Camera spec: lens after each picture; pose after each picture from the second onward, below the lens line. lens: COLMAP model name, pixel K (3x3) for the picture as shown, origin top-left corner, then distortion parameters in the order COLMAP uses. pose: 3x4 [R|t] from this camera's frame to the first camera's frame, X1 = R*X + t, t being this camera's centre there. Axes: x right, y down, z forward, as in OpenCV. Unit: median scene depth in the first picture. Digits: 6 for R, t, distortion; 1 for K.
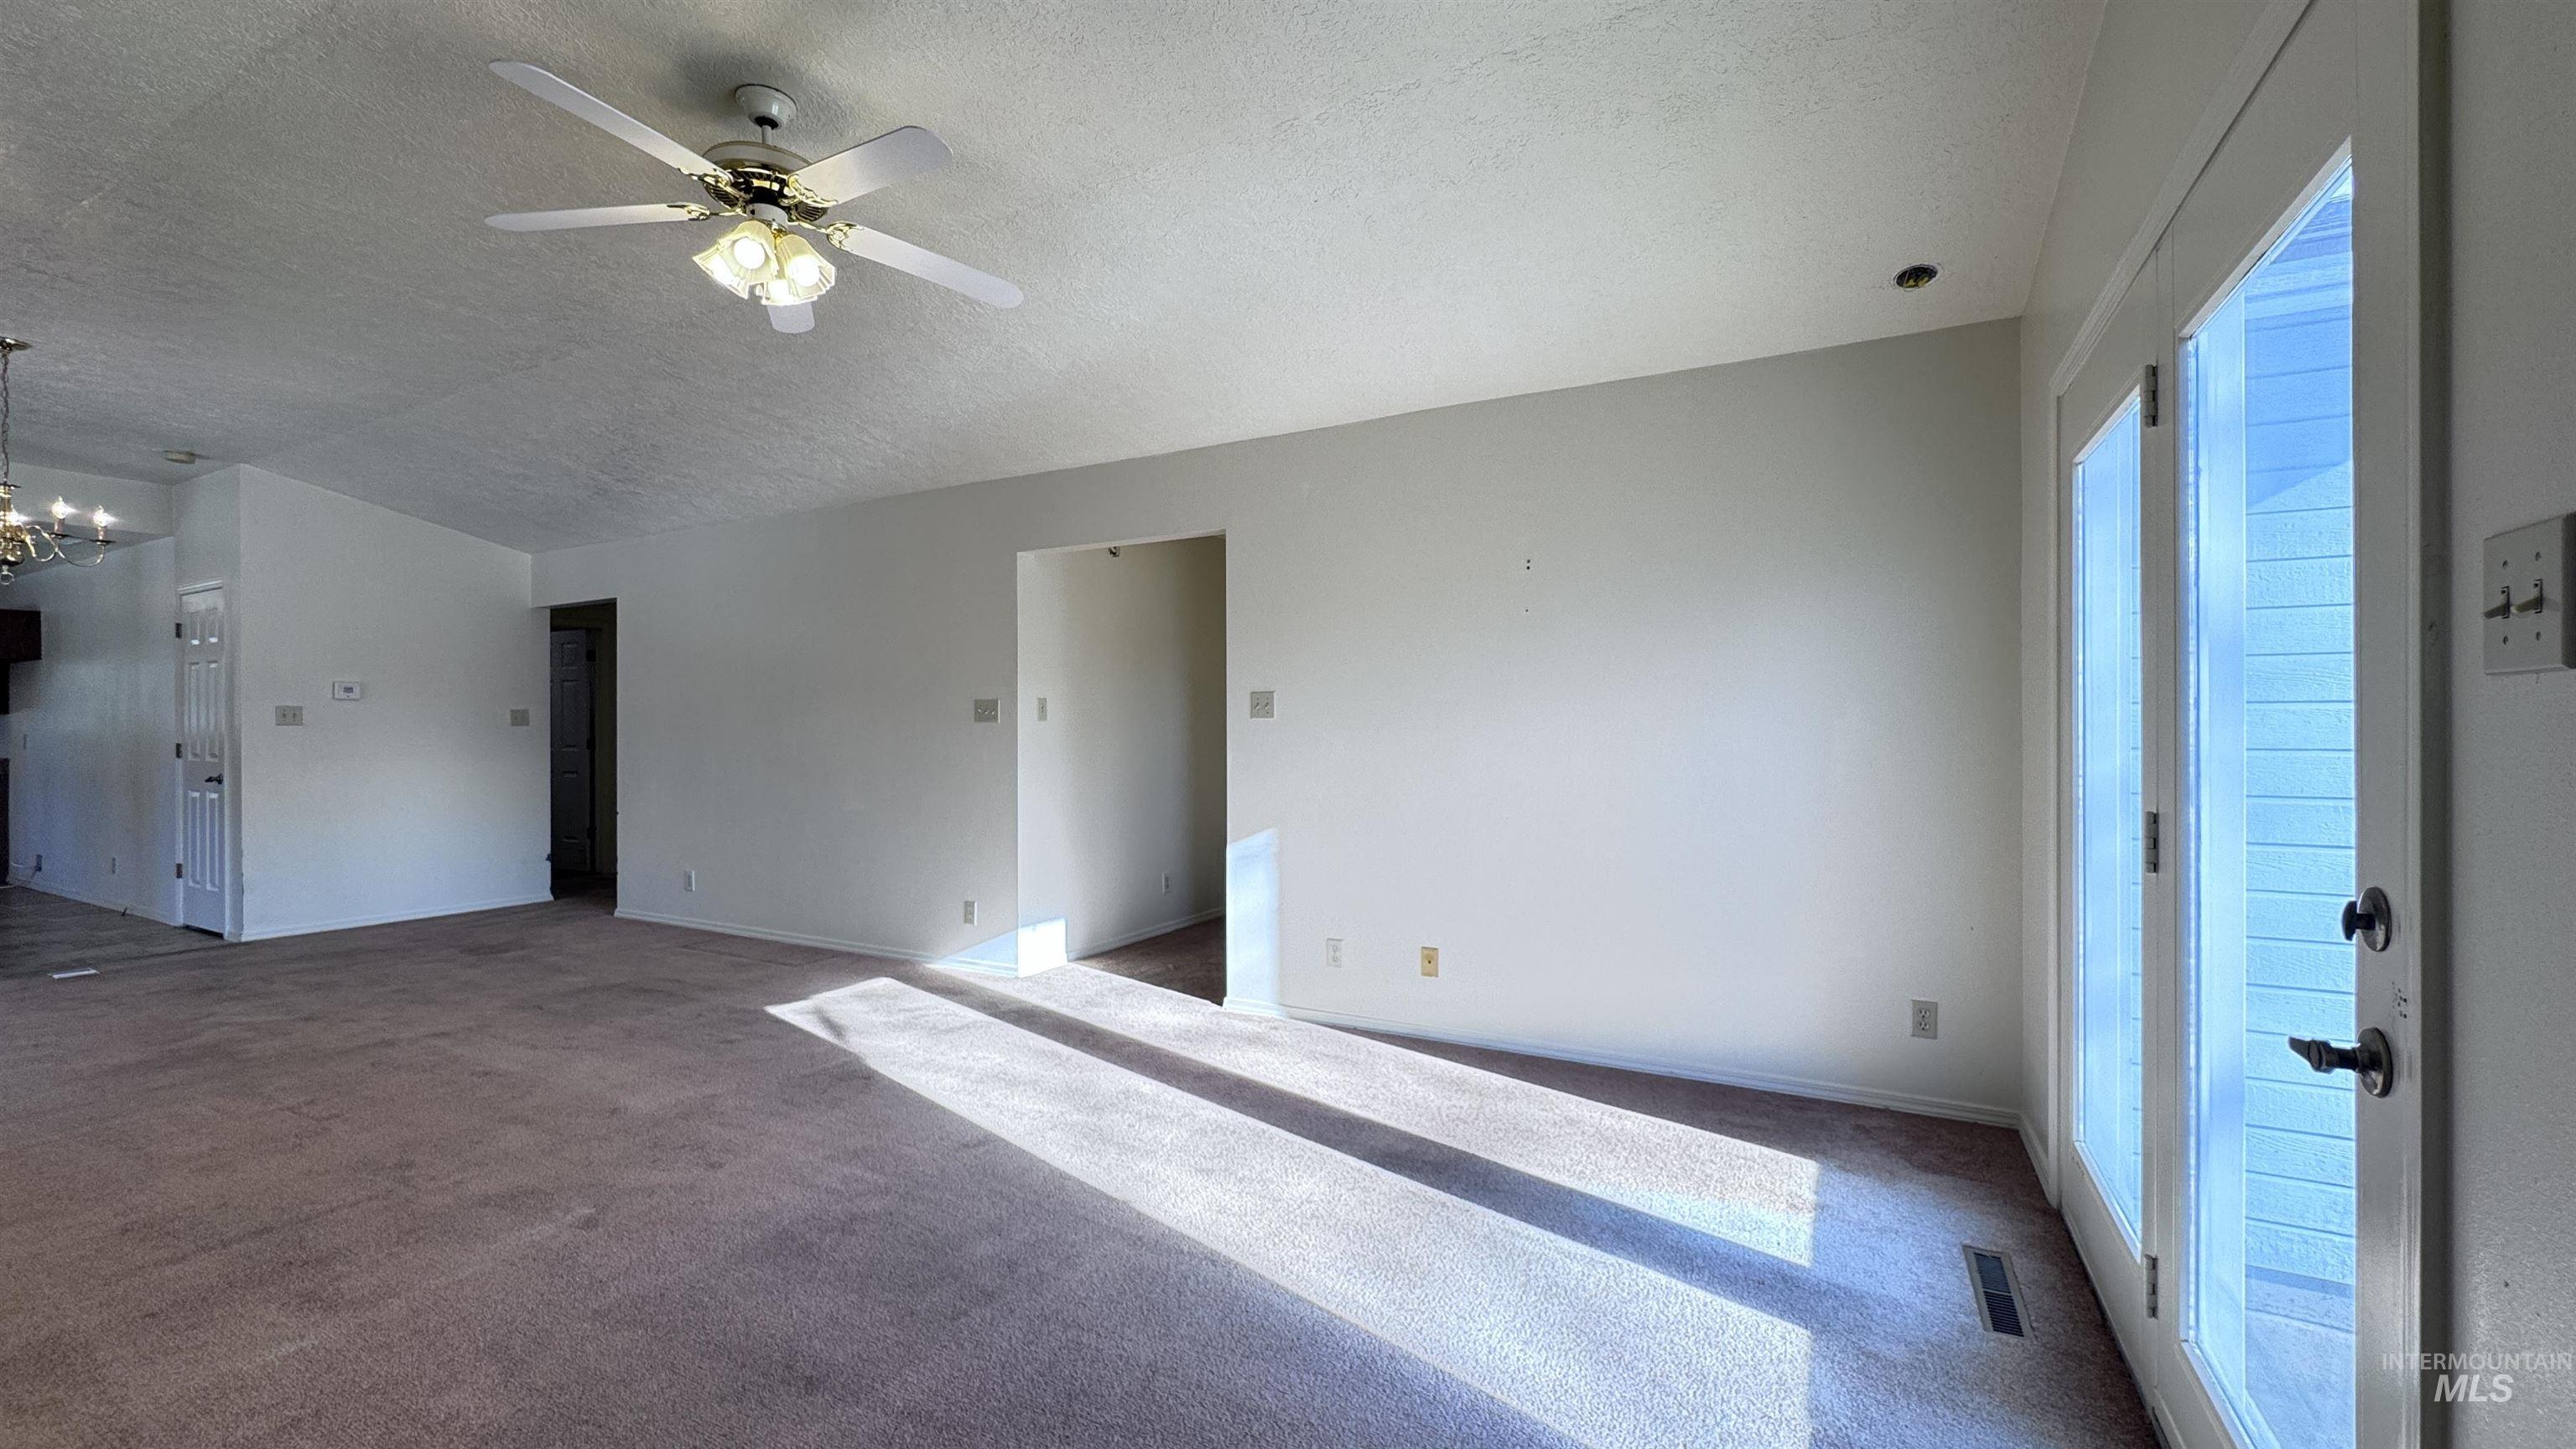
lens RADIAL K [[1025.0, 0, 1278.1], [0, 1025.0, 726.0], [0, 0, 1]] dist [-0.002892, 0.000733]
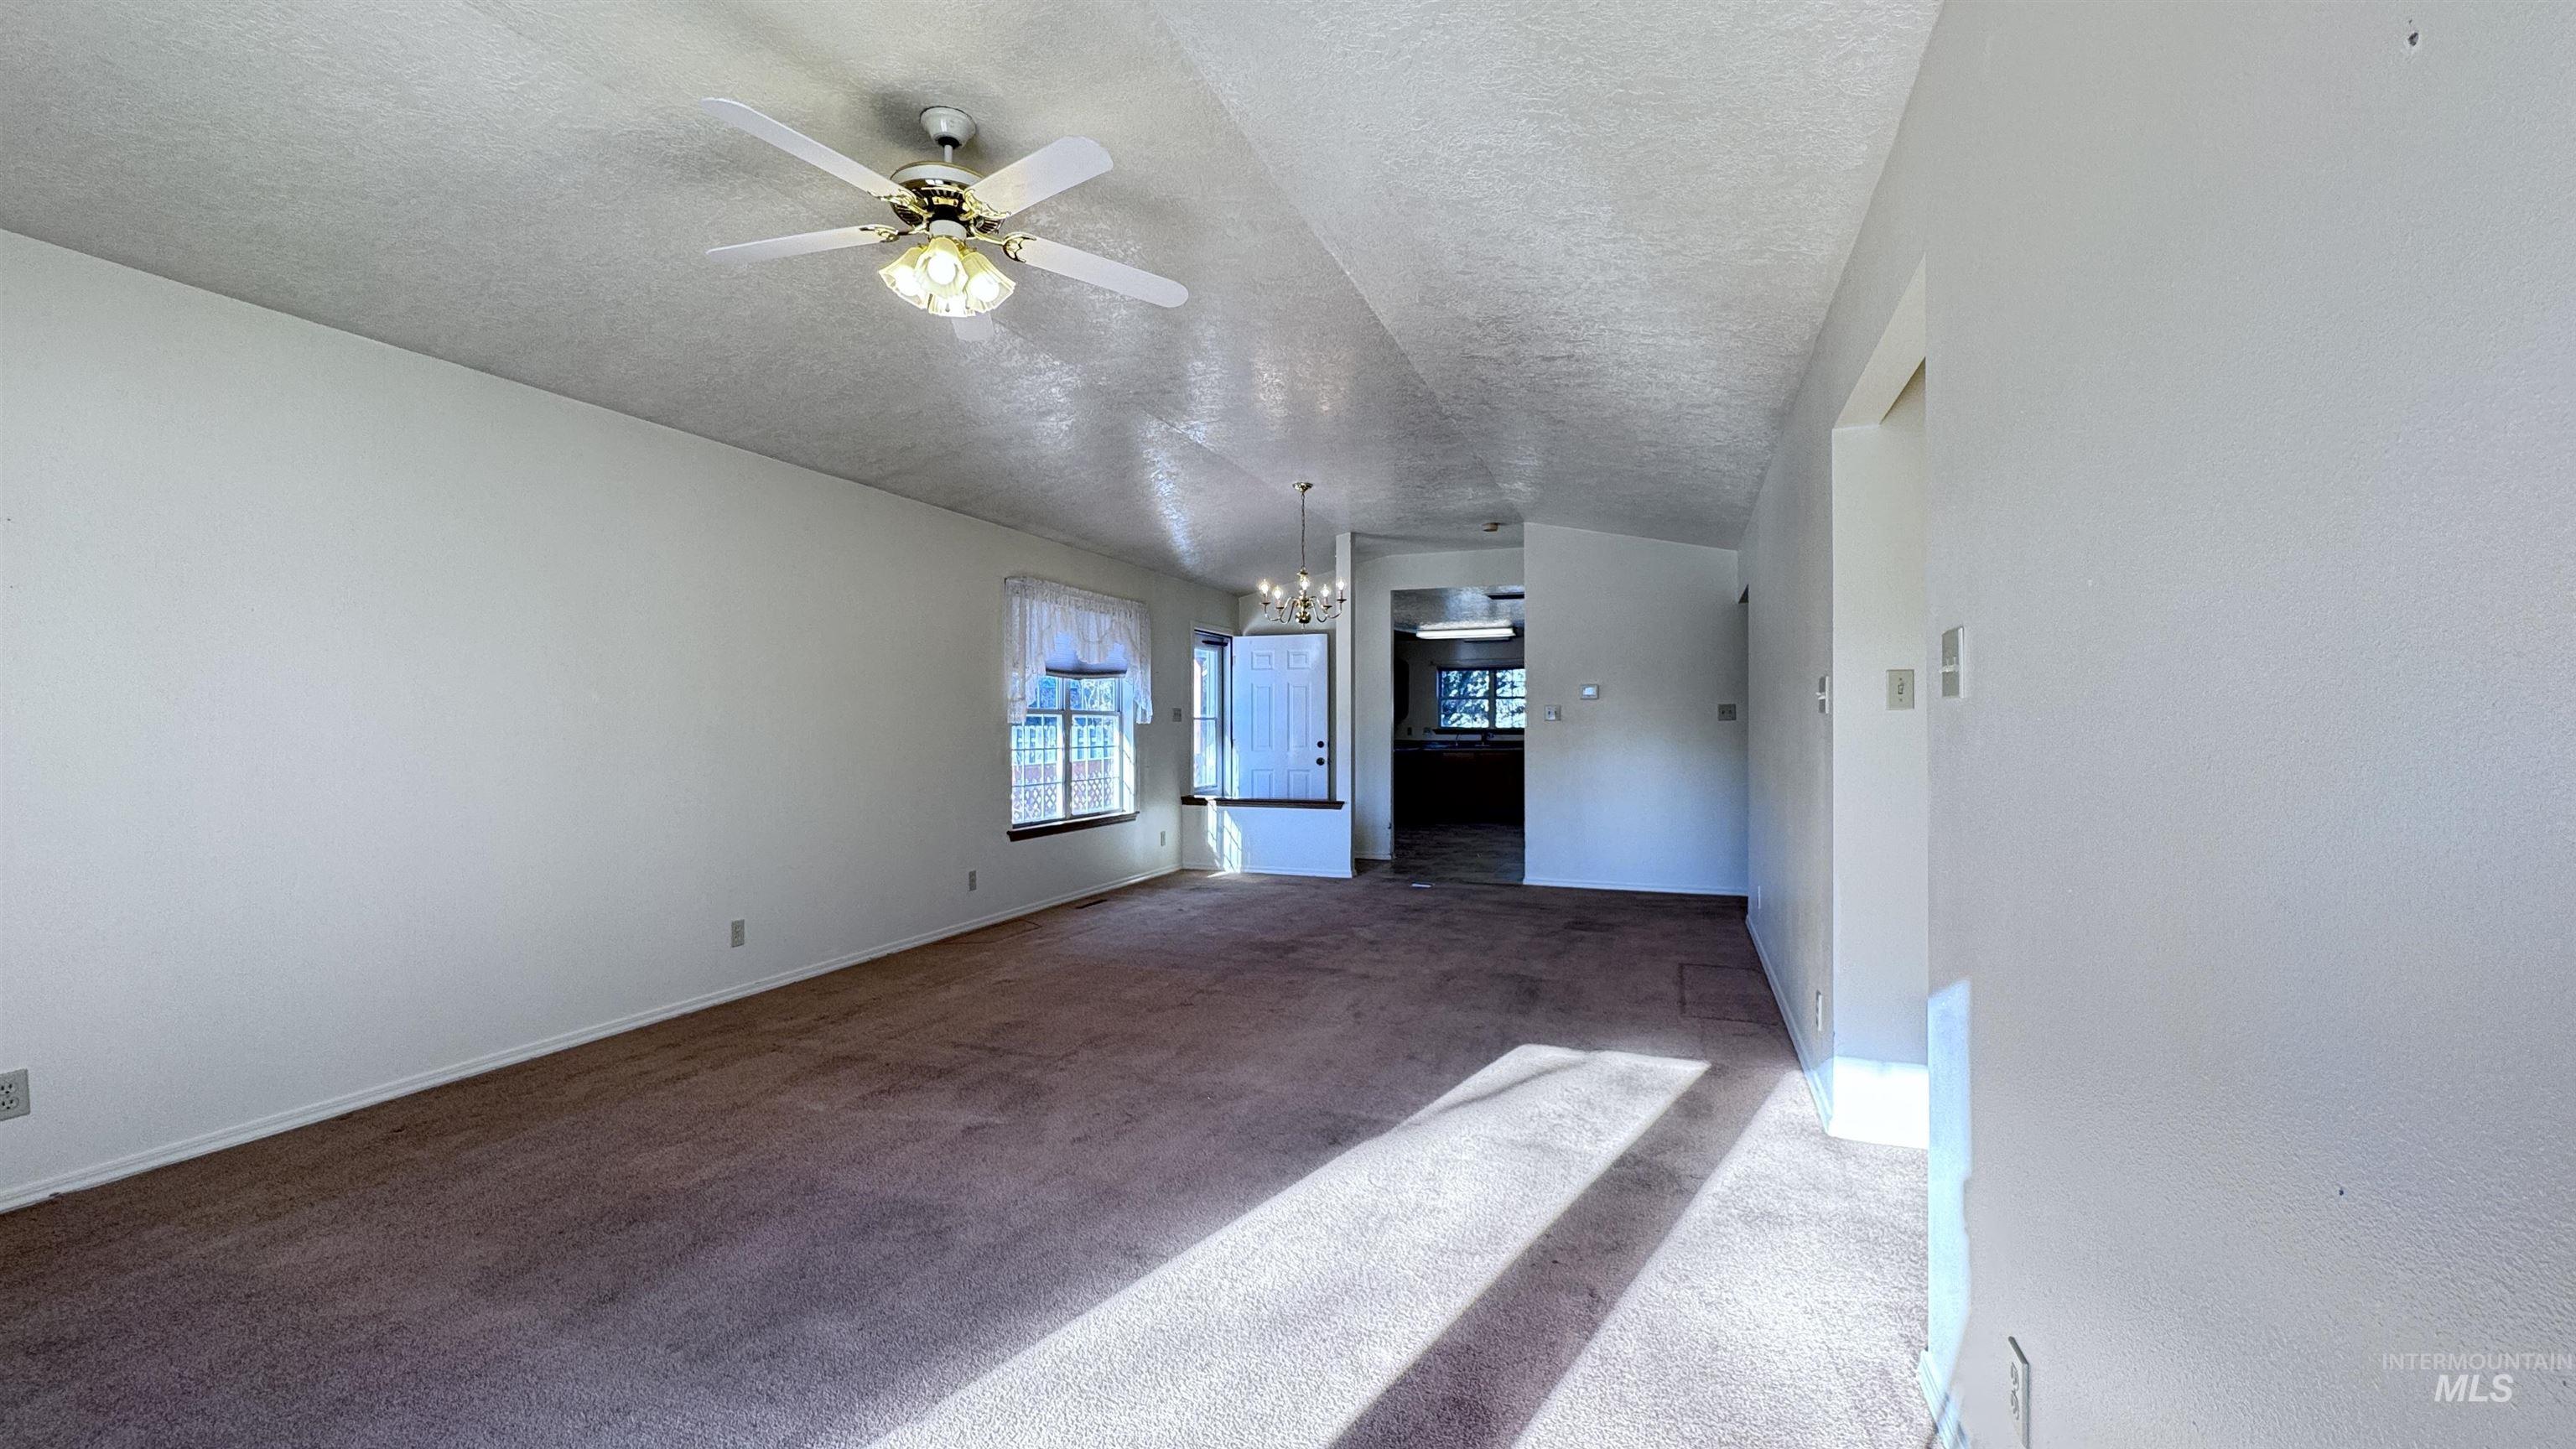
lens RADIAL K [[1025.0, 0, 1282.3], [0, 1025.0, 723.4], [0, 0, 1]] dist [-0.002892, 0.000733]
pose [[0.146338, 0.001676, -0.989233, 0.434718], [0.002597, 0.999994, 0.002078, 0.000463], [0.989231, -0.002873, 0.146332, 0.877084]]
